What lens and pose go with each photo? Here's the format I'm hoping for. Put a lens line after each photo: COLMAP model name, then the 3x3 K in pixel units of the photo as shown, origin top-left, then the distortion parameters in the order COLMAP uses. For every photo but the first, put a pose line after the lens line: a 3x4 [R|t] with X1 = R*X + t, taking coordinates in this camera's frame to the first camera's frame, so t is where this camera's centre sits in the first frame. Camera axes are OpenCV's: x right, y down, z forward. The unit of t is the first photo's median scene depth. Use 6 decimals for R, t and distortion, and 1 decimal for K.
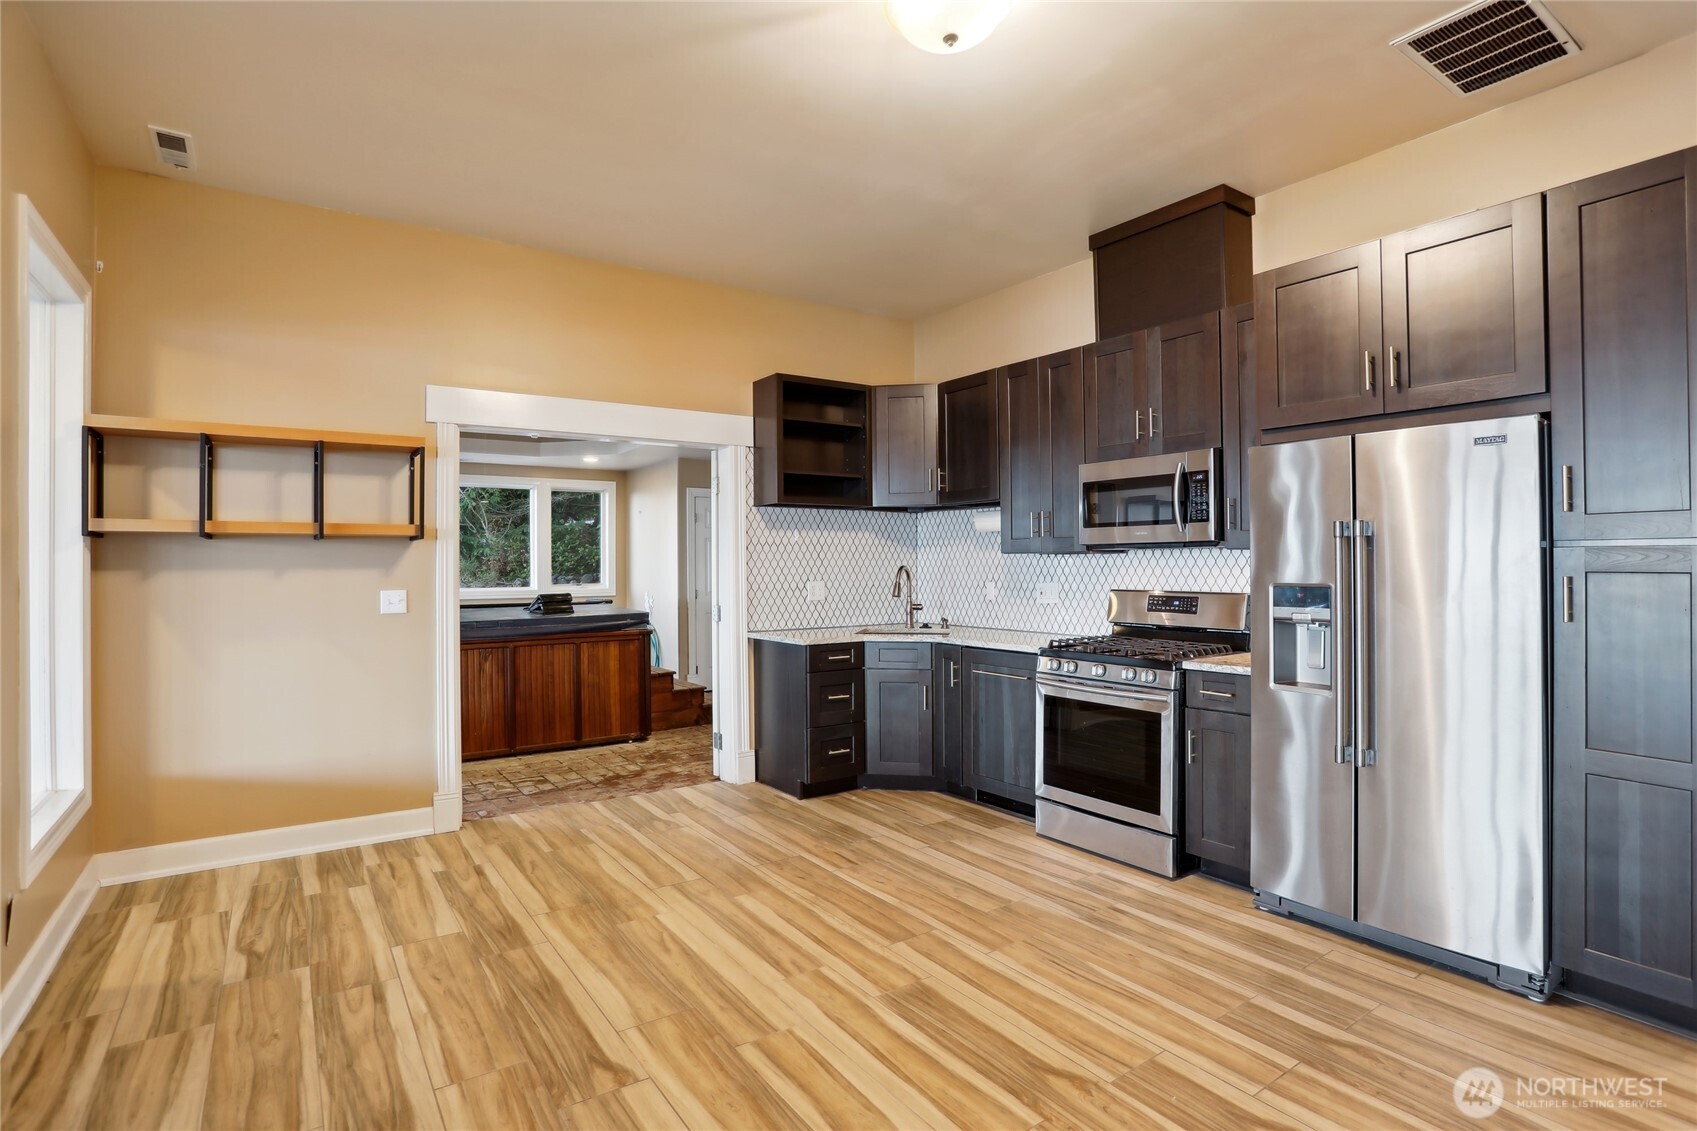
lens RADIAL K [[829.2, 0, 846.9], [0, 829.2, 562.0], [0, 0, 1]] dist [-0.032407, -0.000350]
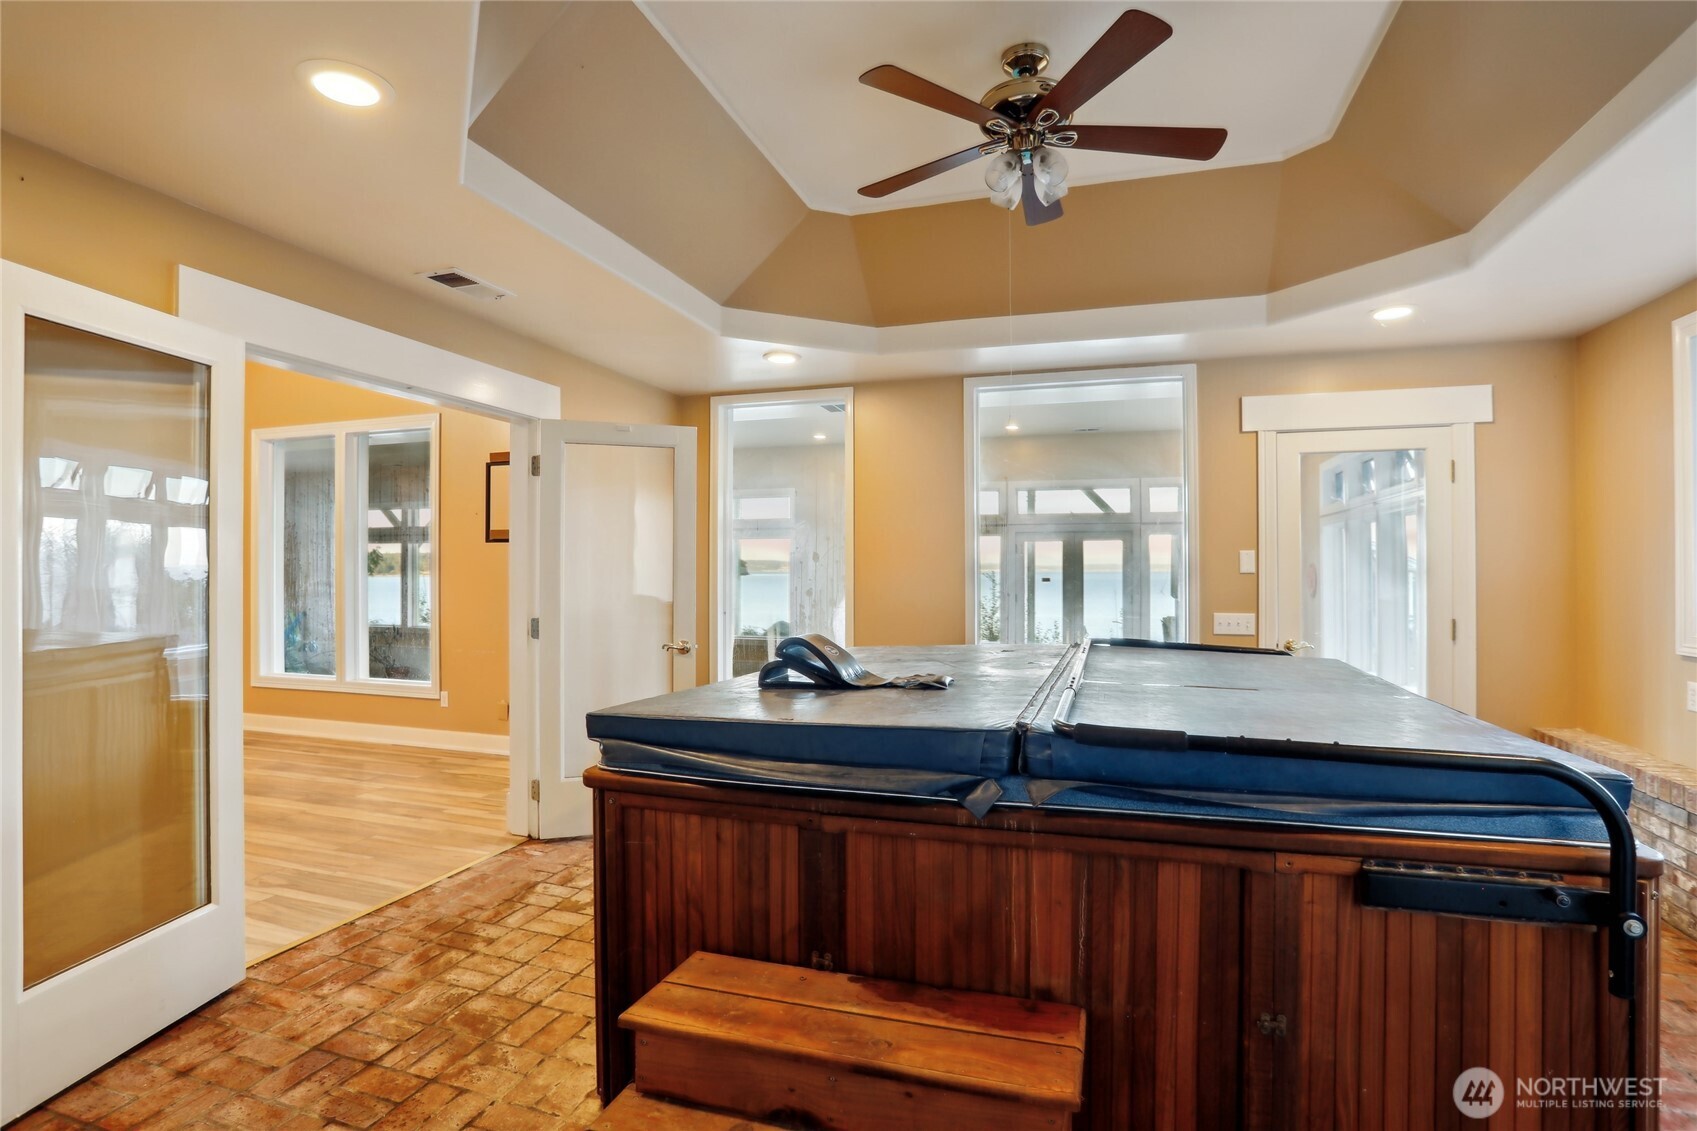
lens RADIAL K [[829.2, 0, 847.3], [0, 829.2, 559.3], [0, 0, 1]] dist [-0.032407, -0.000350]
pose [[-0.791252, 0.001390, -0.611488, -0.172453], [0.005908, 0.999968, -0.005372, 0.000660], [0.611461, -0.007863, -0.791235, 1.886055]]
